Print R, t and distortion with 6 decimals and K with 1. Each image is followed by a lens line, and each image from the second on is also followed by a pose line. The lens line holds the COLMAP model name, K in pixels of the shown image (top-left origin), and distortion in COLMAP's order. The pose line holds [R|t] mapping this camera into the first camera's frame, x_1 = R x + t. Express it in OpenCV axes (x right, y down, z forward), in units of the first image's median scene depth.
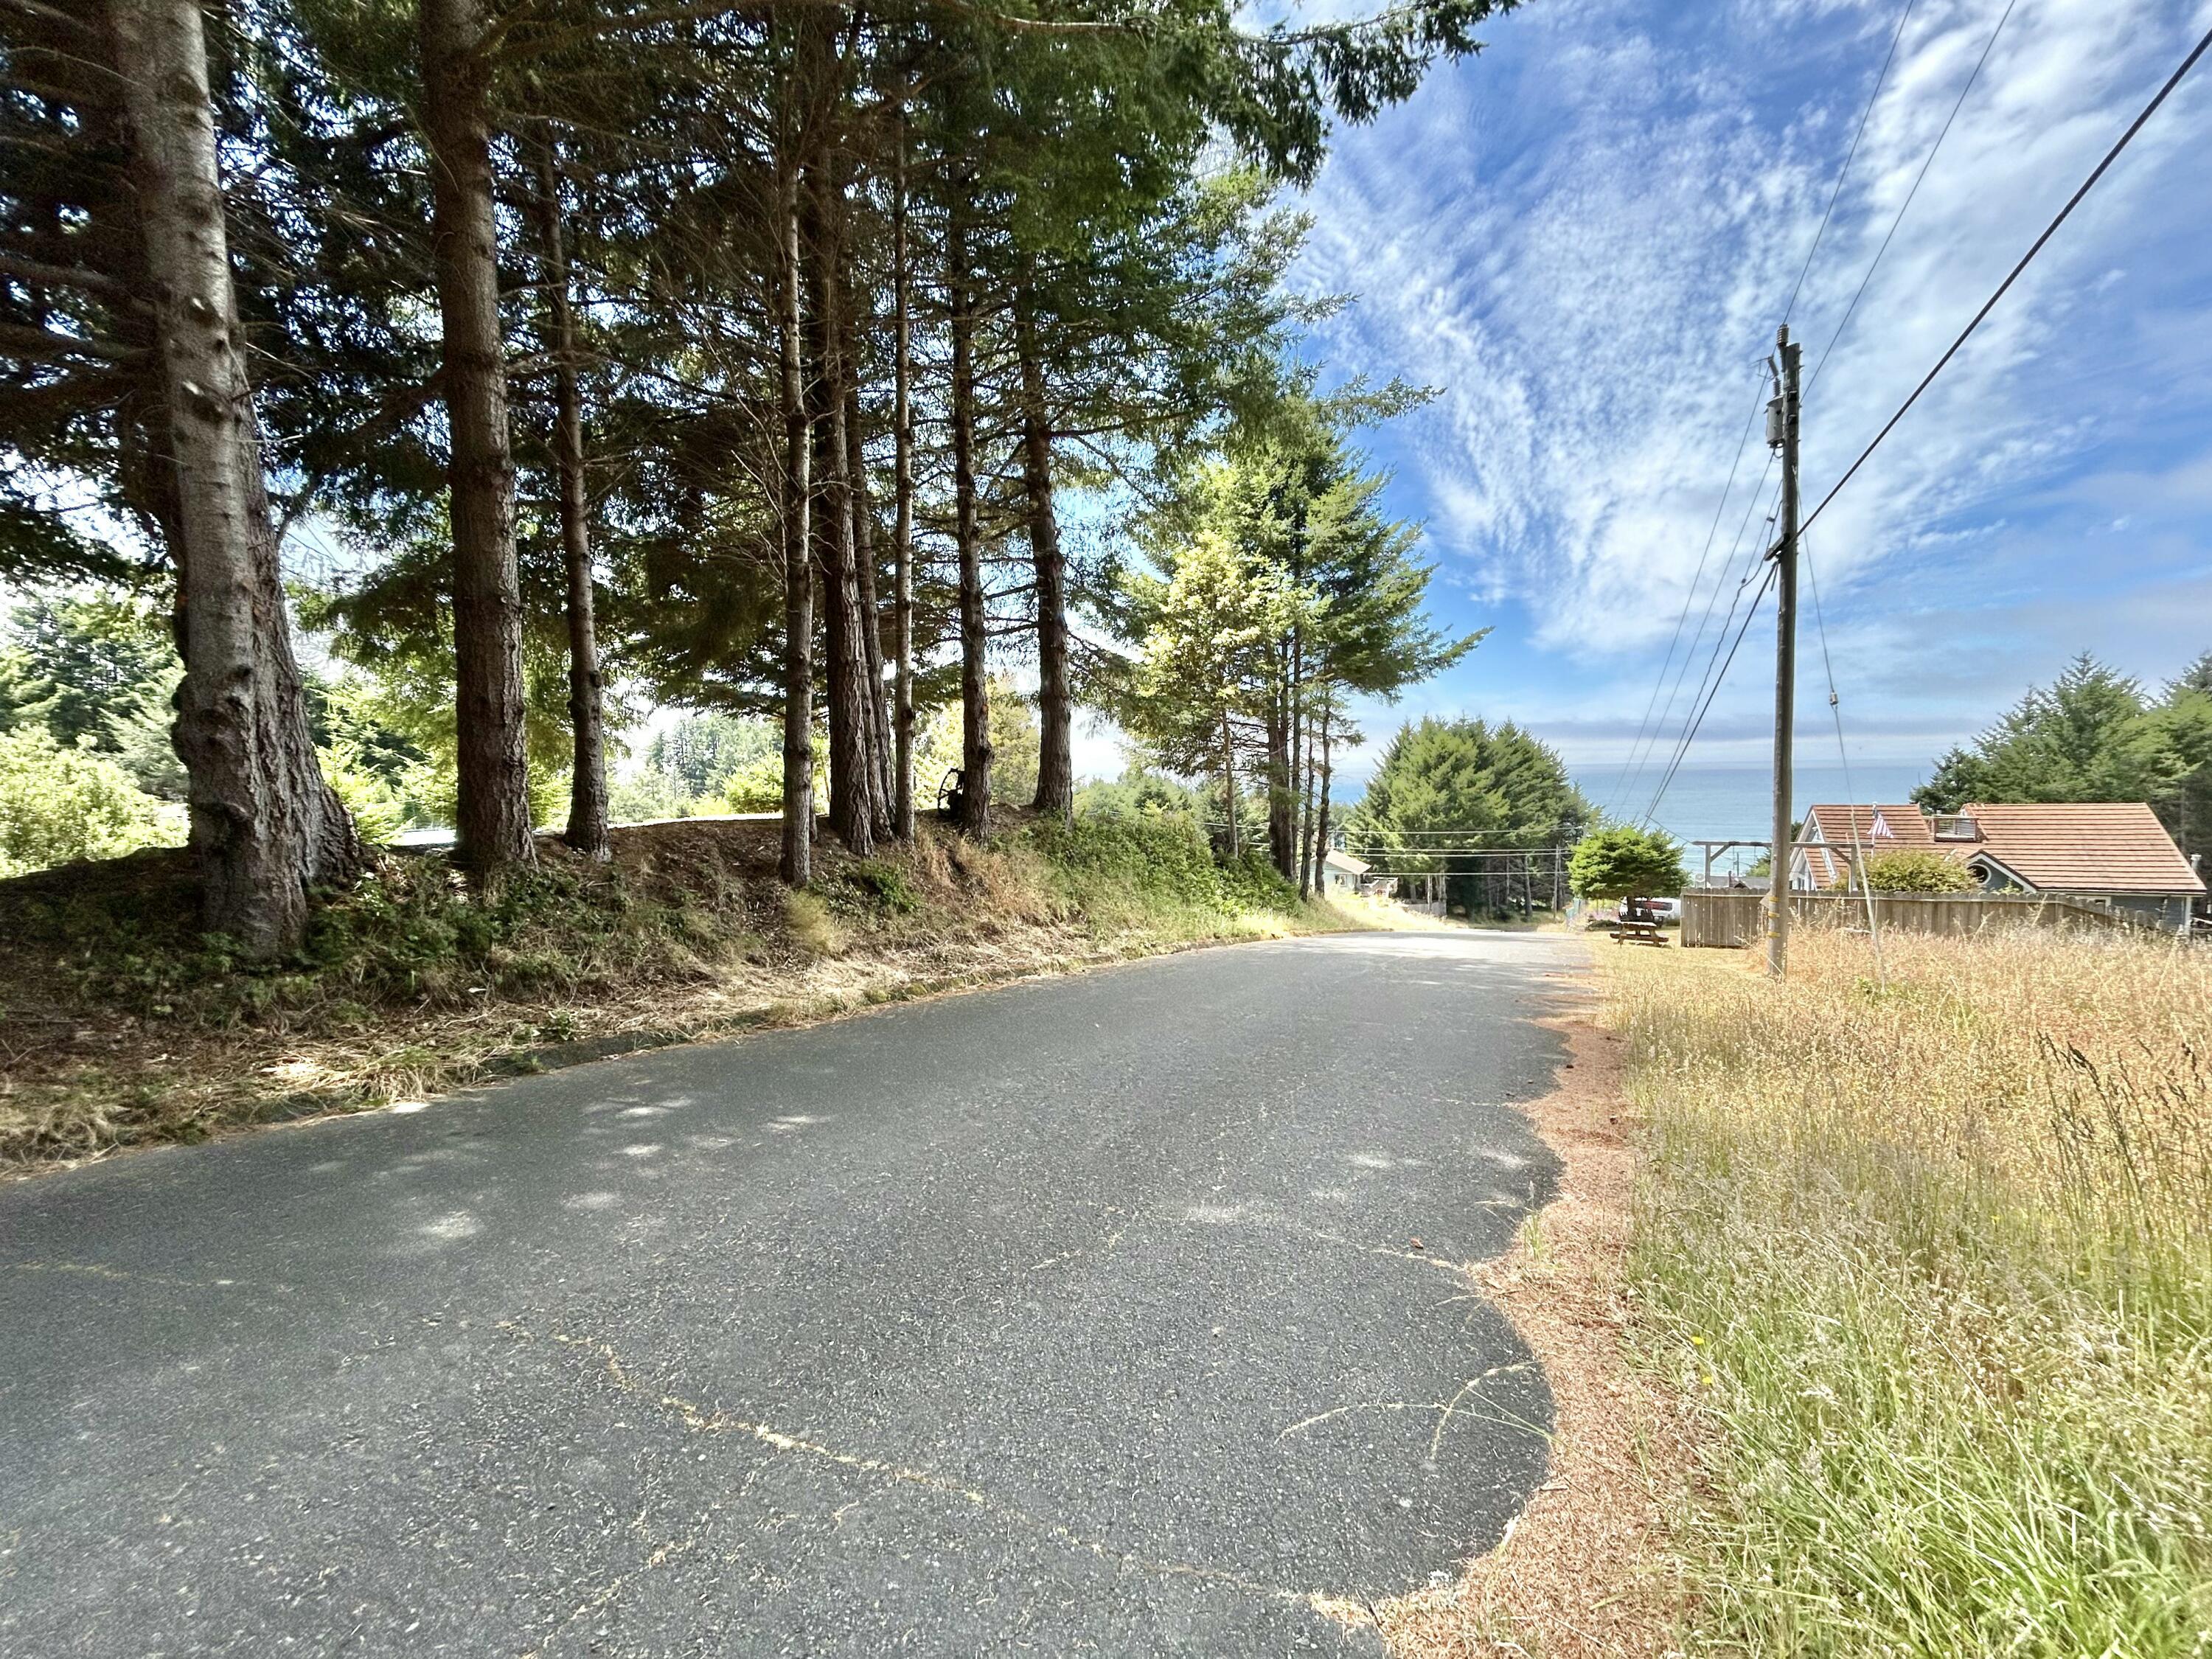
lens RADIAL K [[883.4, 0, 1107.6], [0, 883.4, 833.0], [0, 0, 1]] dist [0.001098, 0.000361]
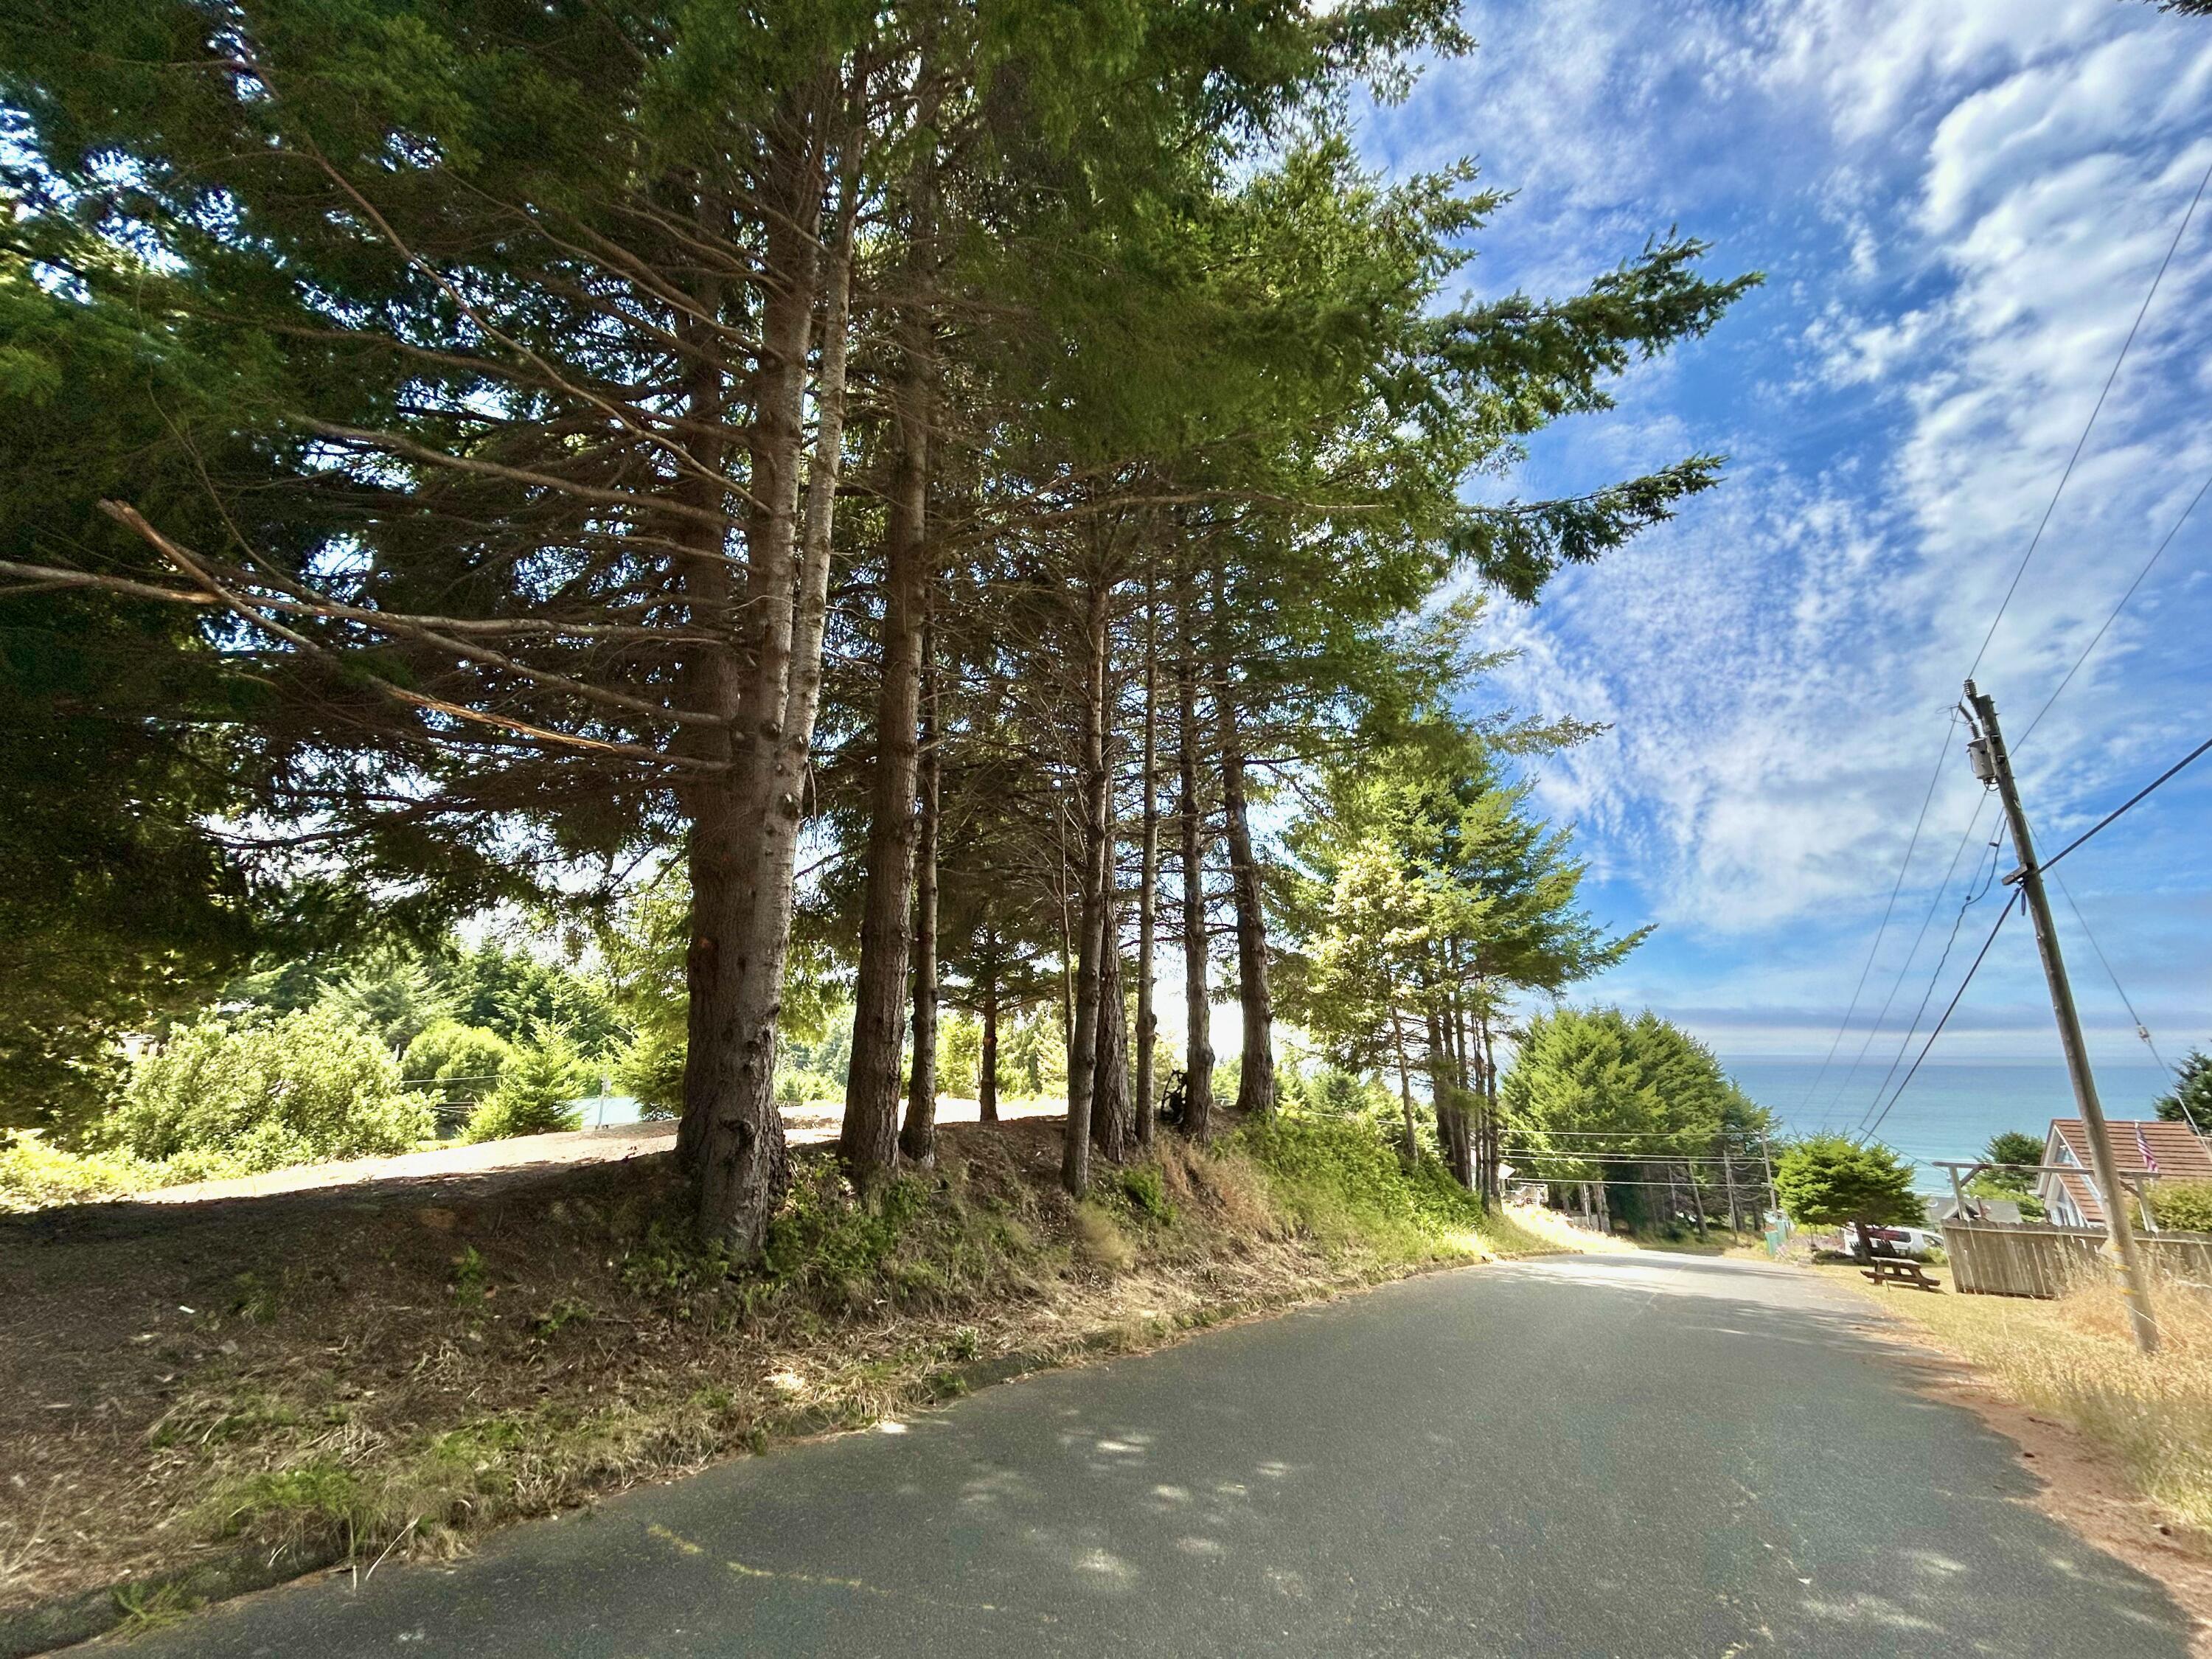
lens RADIAL K [[886.6, 0, 1105.8], [0, 886.6, 835.7], [0, 0, 1]] dist [-0.002090, 0.000503]
pose [[0.994332, -0.002828, -0.106280, -0.072296], [-0.029451, 0.953200, -0.300903, -0.010266], [0.102157, 0.302327, 0.947714, -0.036797]]
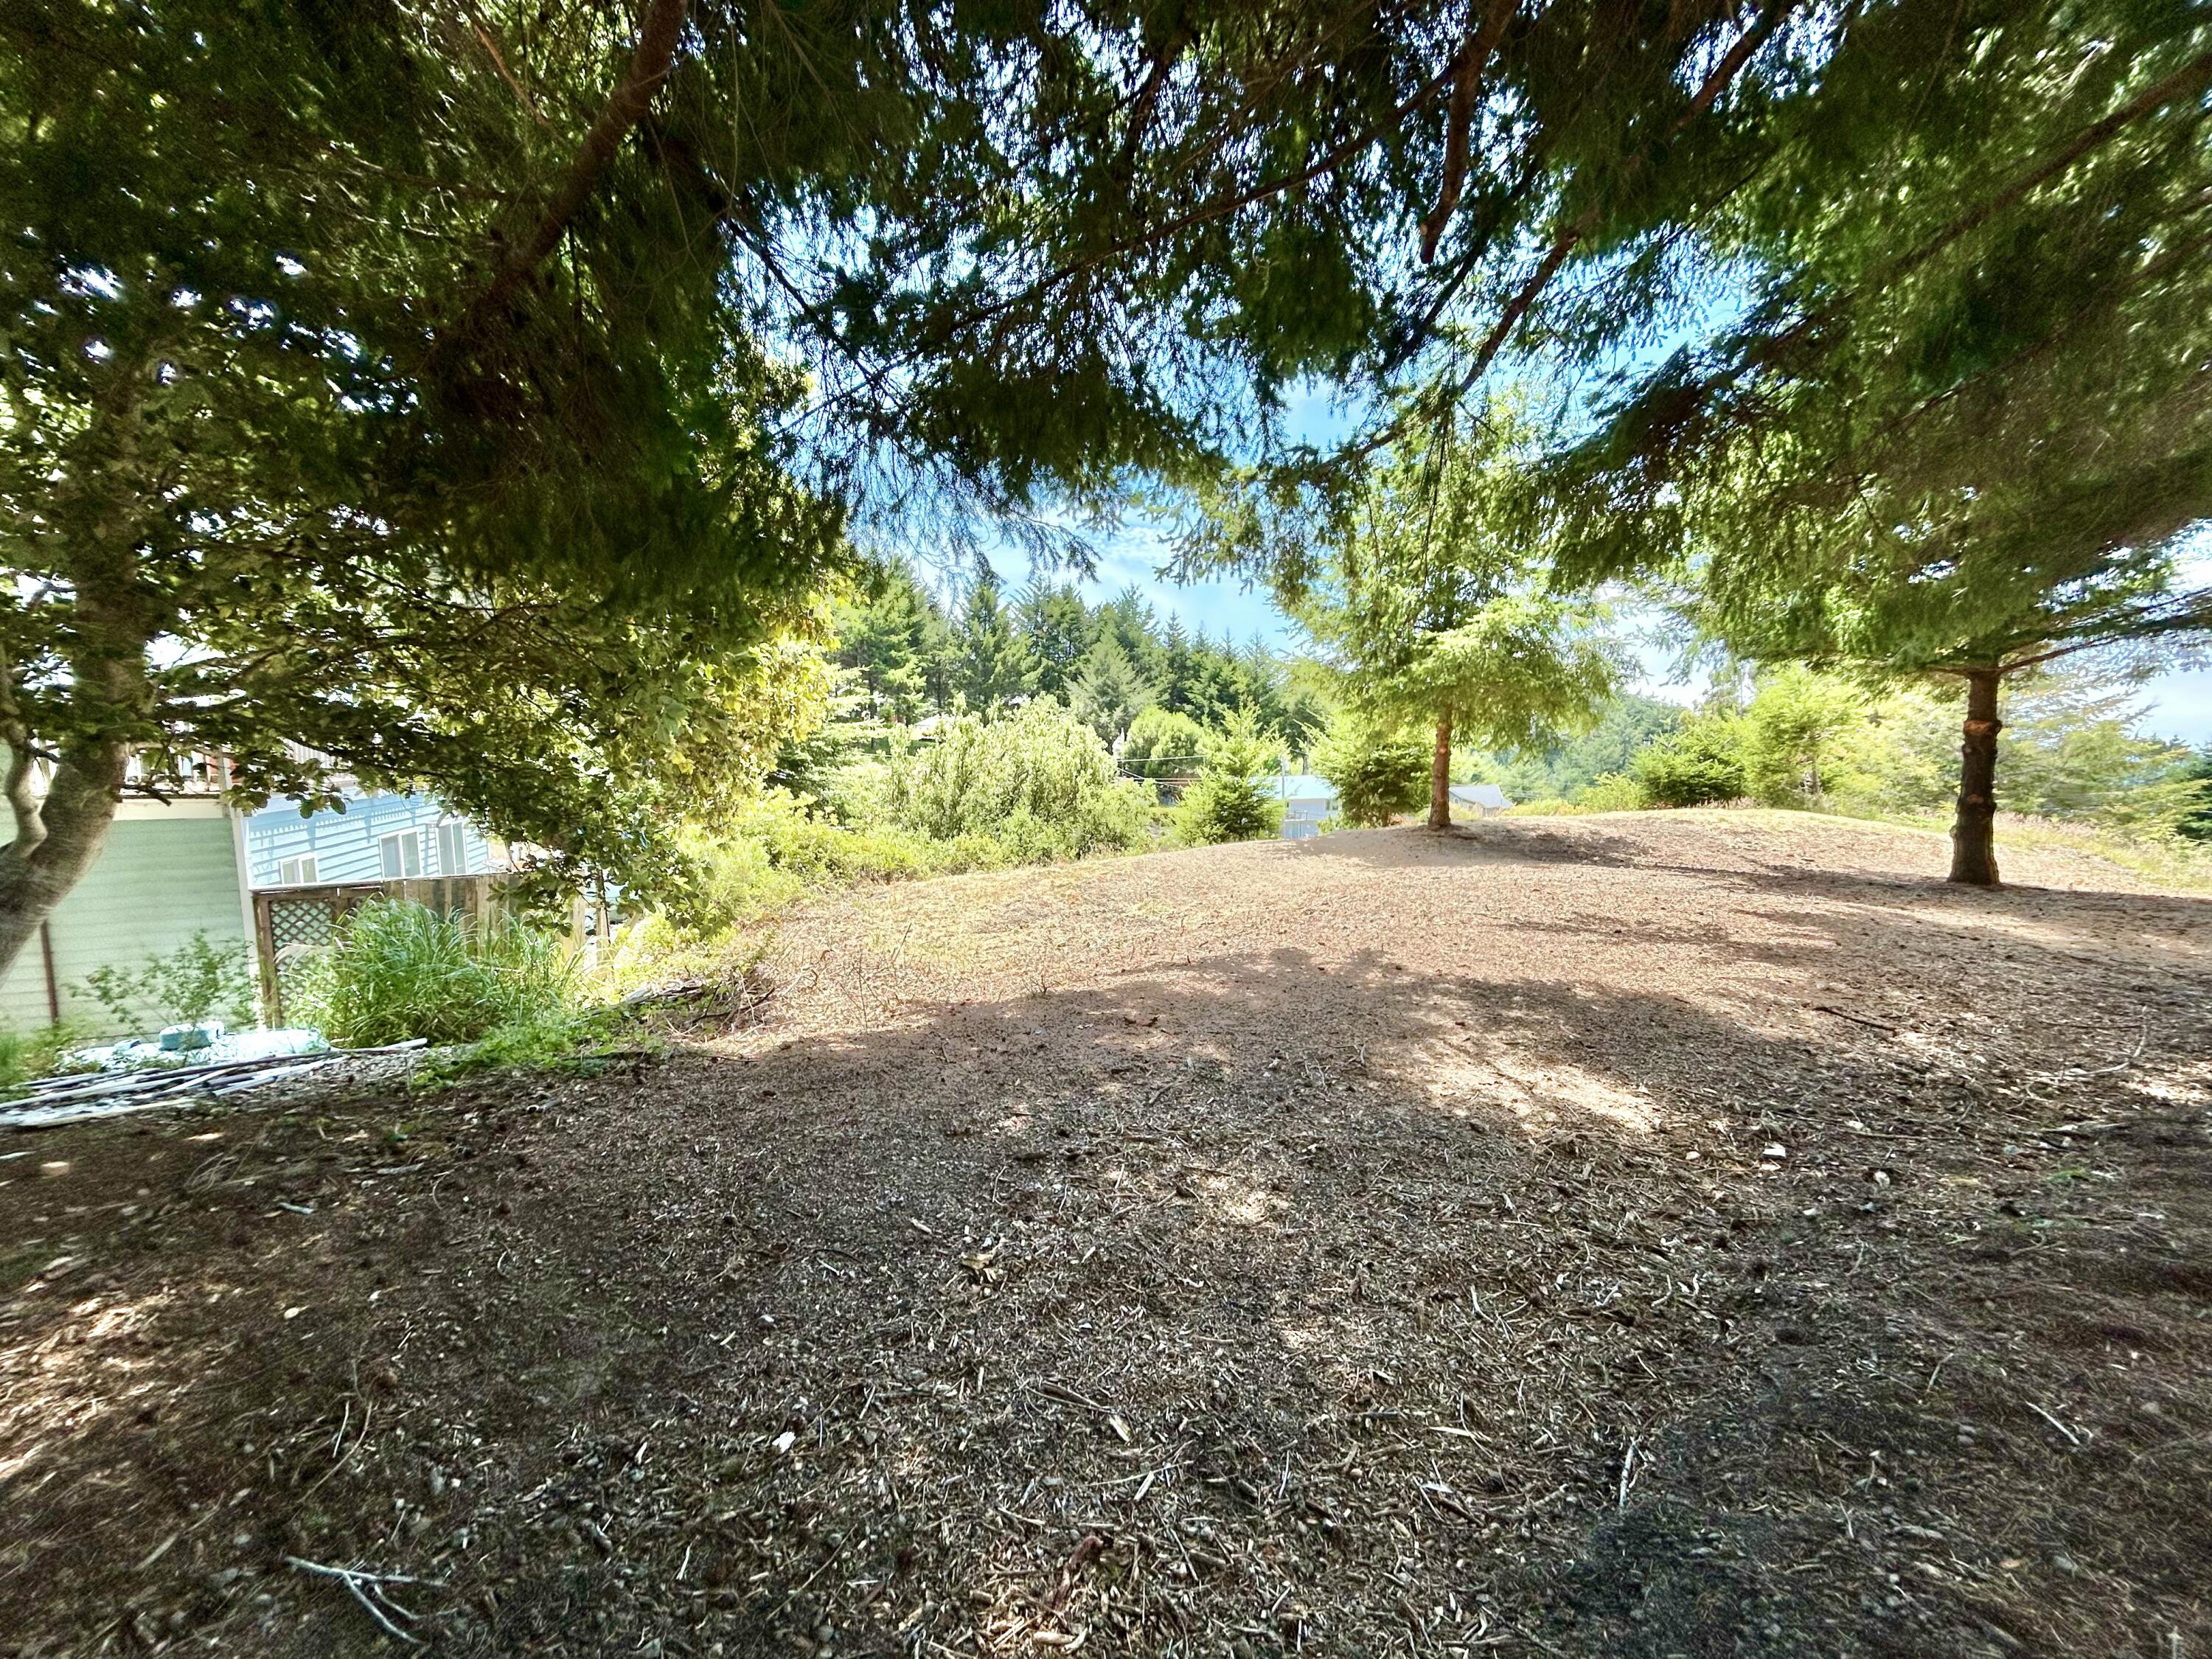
lens RADIAL K [[890.1, 0, 1108.3], [0, 890.1, 828.9], [0, 0, 1]] dist [-0.001427, 0.001108]
pose [[0.706369, 0.096673, -0.701211, -0.255509], [-0.061614, 0.995267, 0.075147, -0.029900], [0.705157, -0.009877, 0.708983, 0.179703]]
